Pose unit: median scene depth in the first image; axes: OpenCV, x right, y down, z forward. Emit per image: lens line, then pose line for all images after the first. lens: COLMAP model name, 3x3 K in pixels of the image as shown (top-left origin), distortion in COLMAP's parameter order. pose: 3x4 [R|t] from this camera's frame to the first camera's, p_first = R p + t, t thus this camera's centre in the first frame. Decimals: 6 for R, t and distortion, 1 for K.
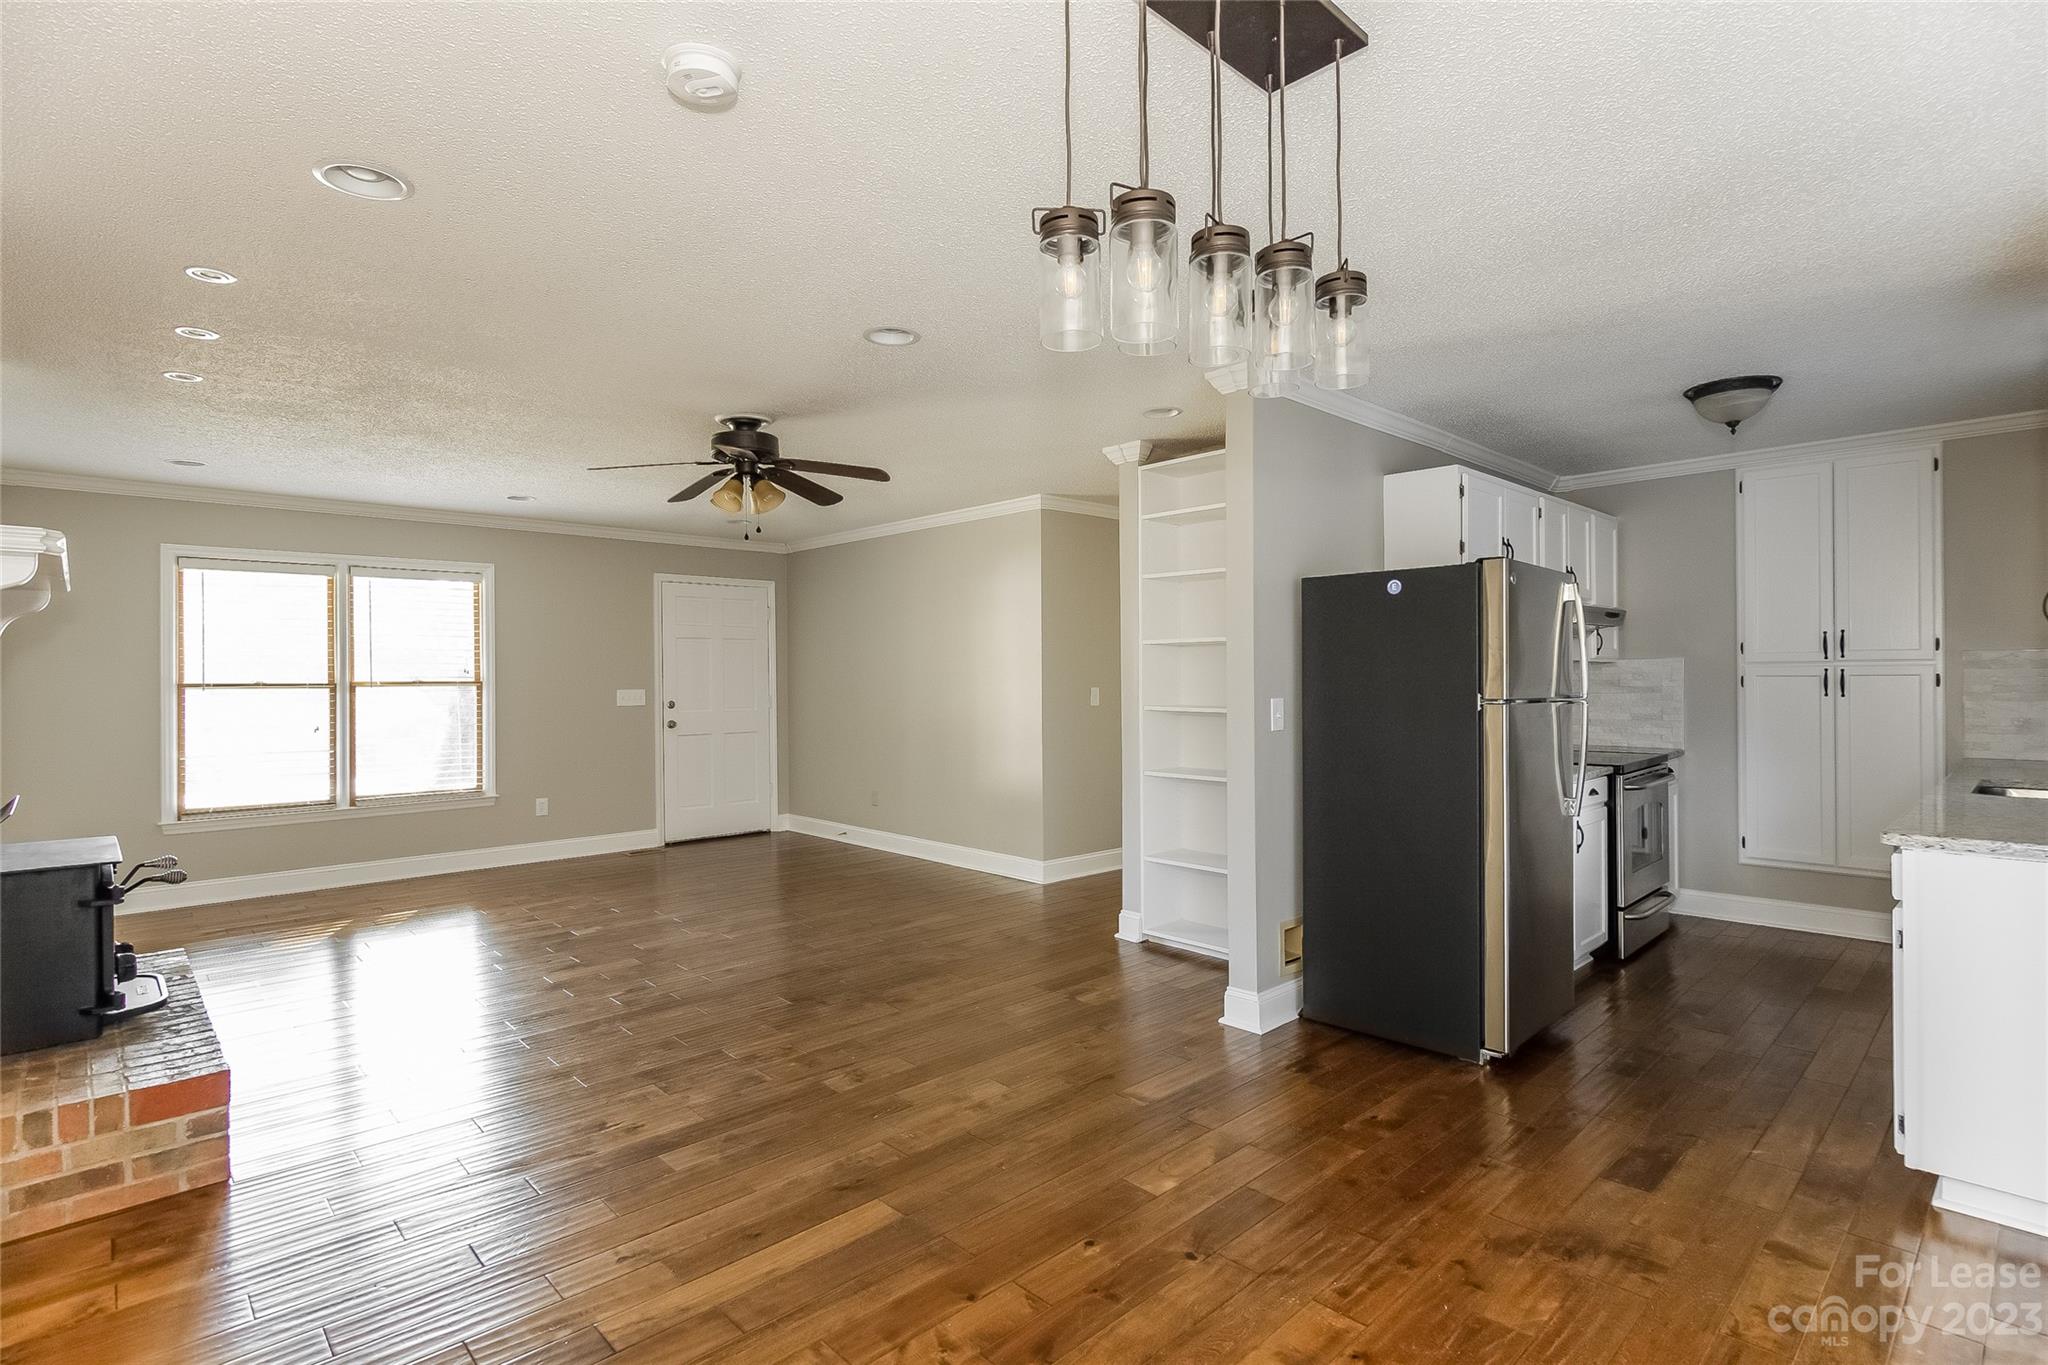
lens RADIAL K [[1016.8, 0, 1024.0], [0, 1016.8, 682.5], [0, 0, 1]] dist [-0.001709, 0.000111]
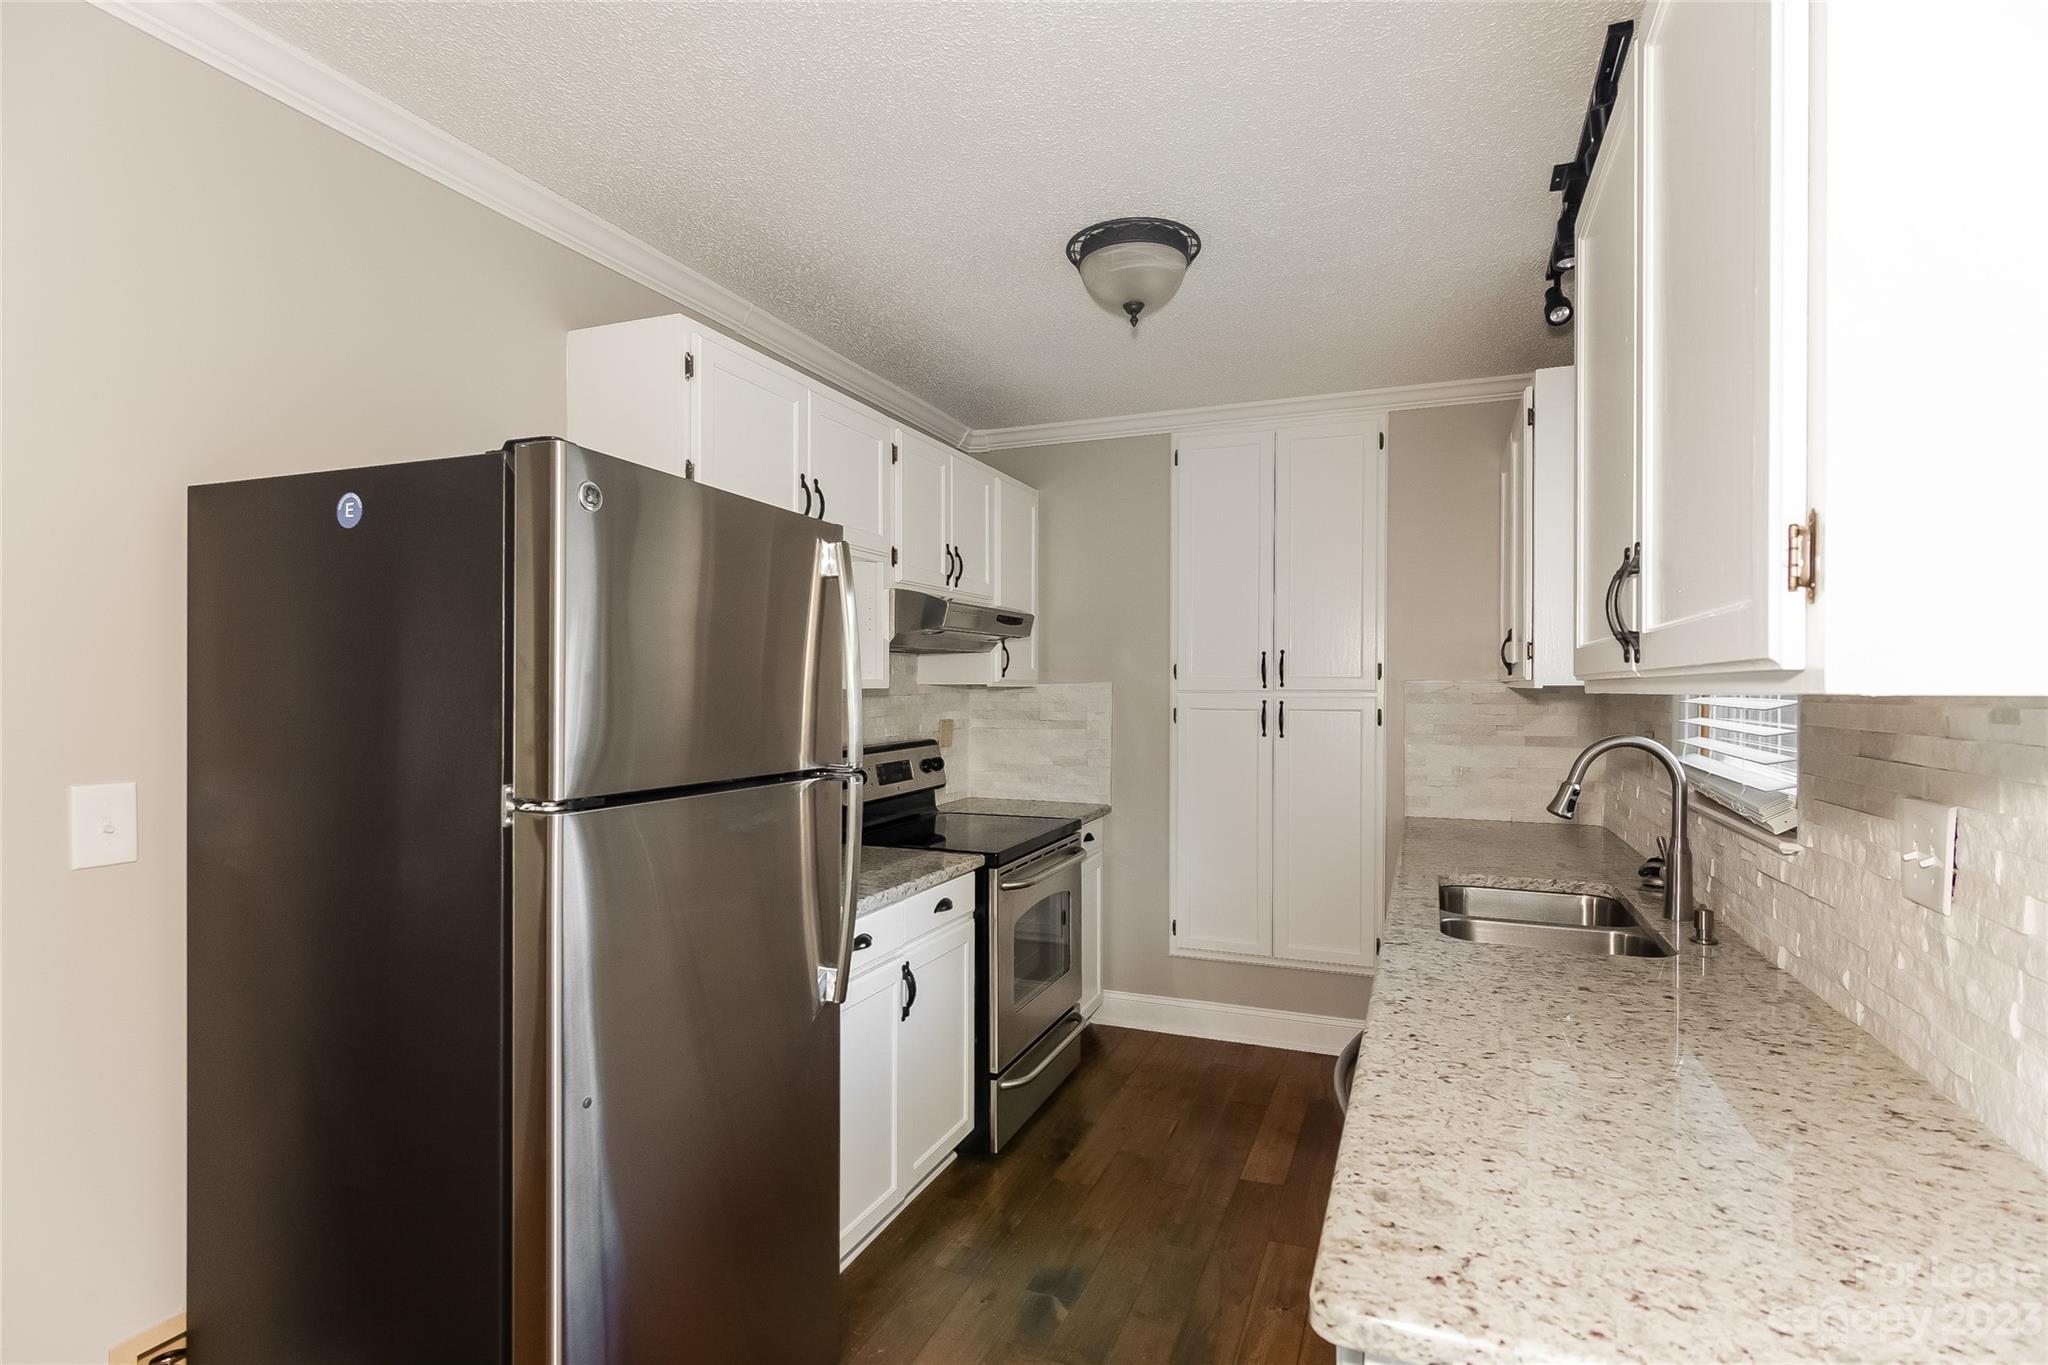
lens RADIAL K [[993.9, 0, 1028.9], [0, 993.9, 694.2], [0, 0, 1]] dist [-0.001497, -0.000641]
pose [[0.915426, 0.007948, 0.402409, 0.344793], [-0.009424, 0.999954, 0.001688, -0.018856], [-0.402377, -0.005337, 0.915459, 0.408650]]
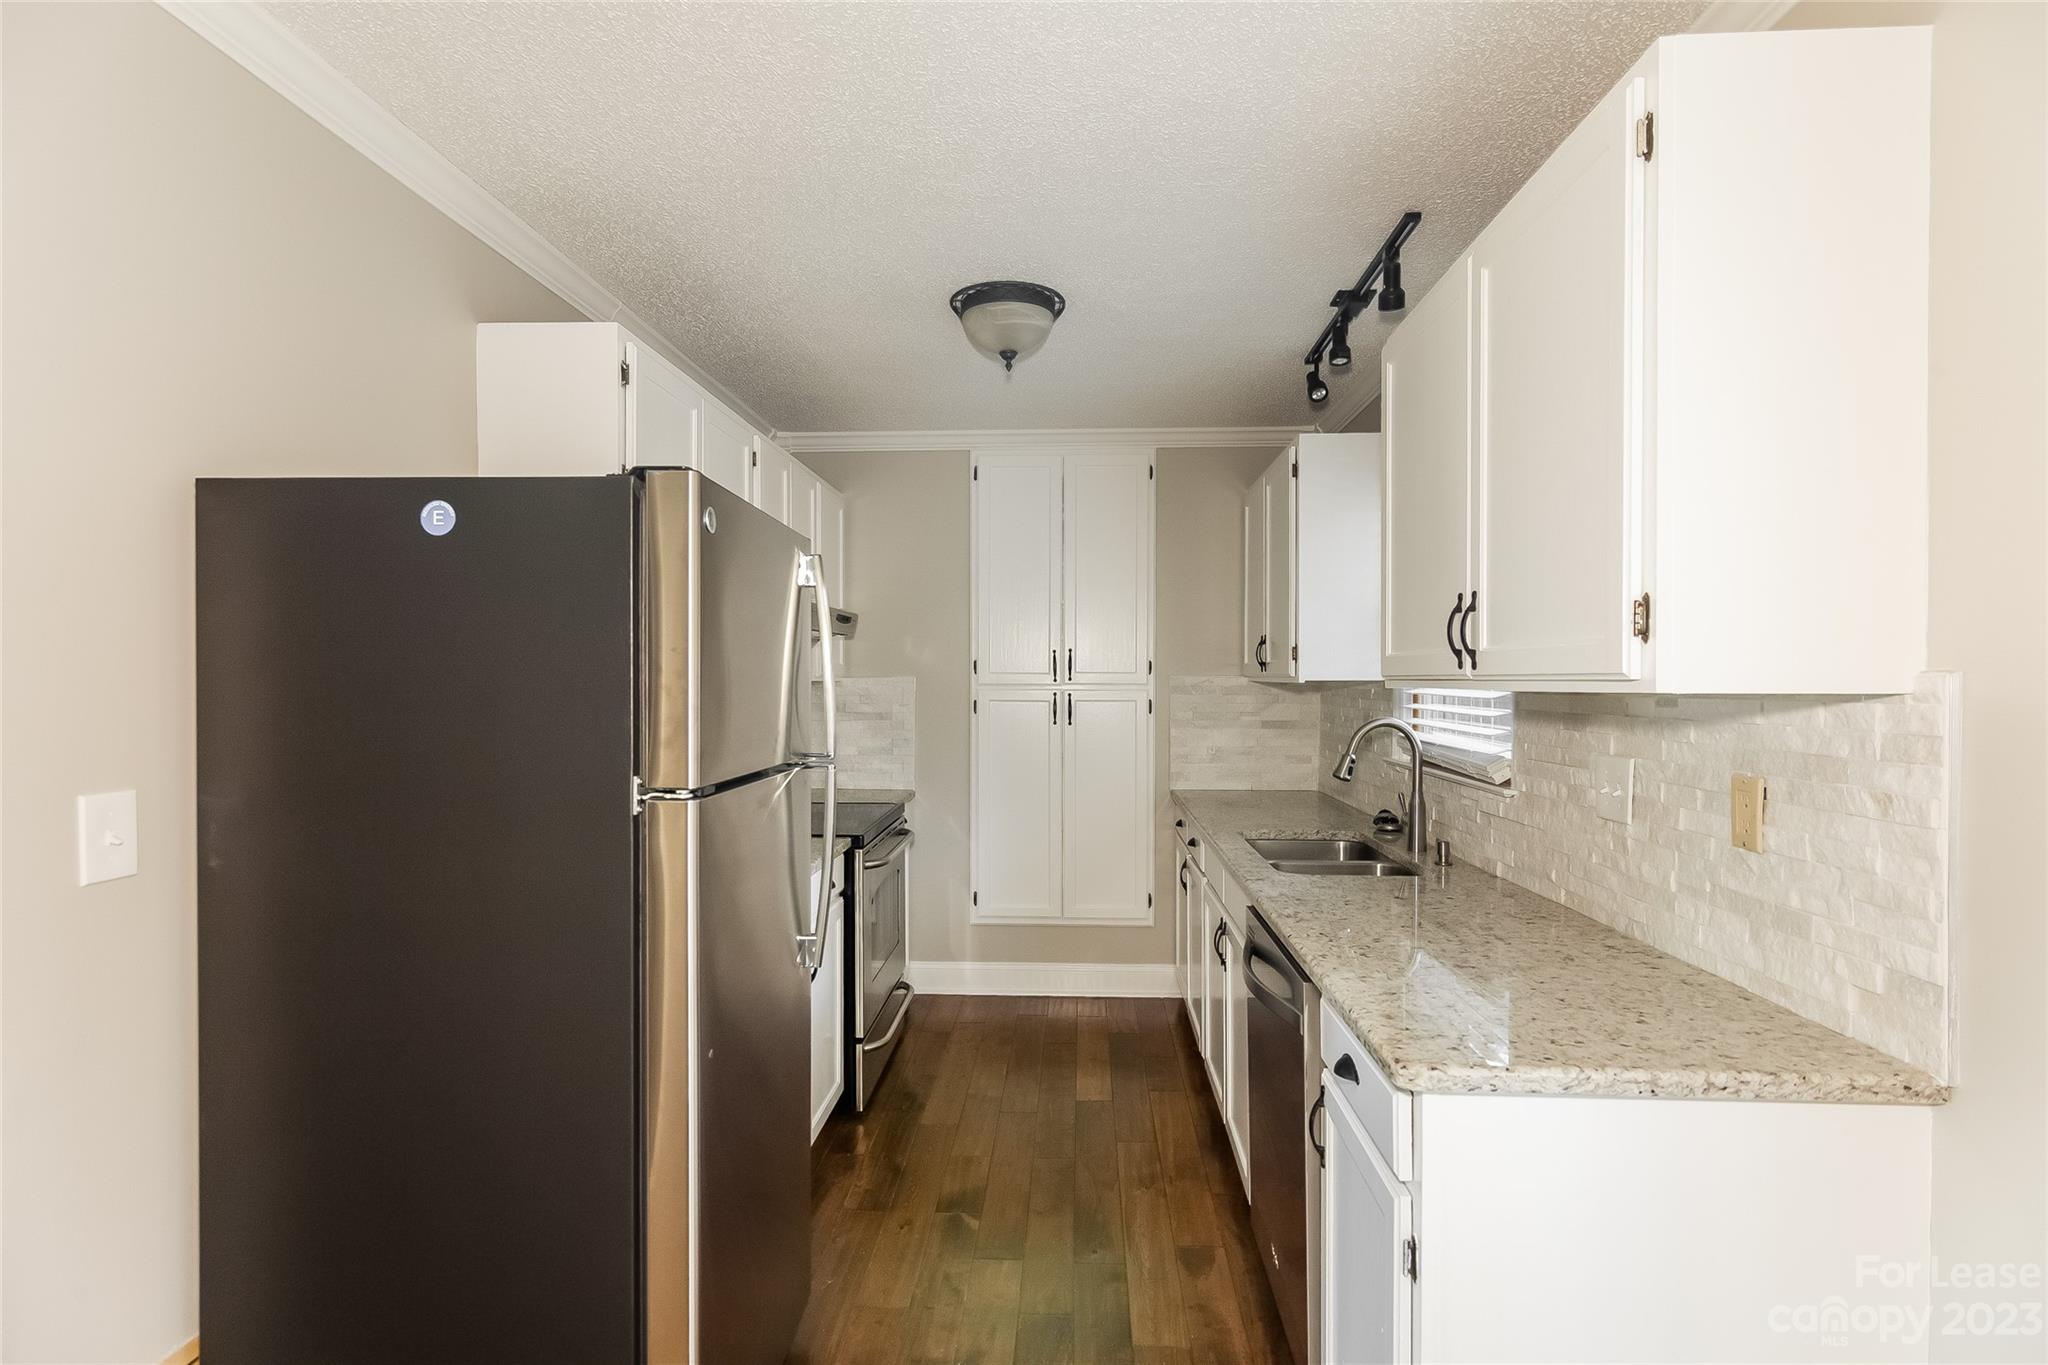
lens RADIAL K [[996.1, 0, 1030.1], [0, 996.1, 689.2], [0, 0, 1]] dist [-0.000588, 0.000084]
pose [[0.731864, 0.002130, 0.681448, 0.202413], [-0.006332, 0.999973, 0.003674, -0.020696], [-0.681422, -0.007004, 0.731857, 0.411980]]
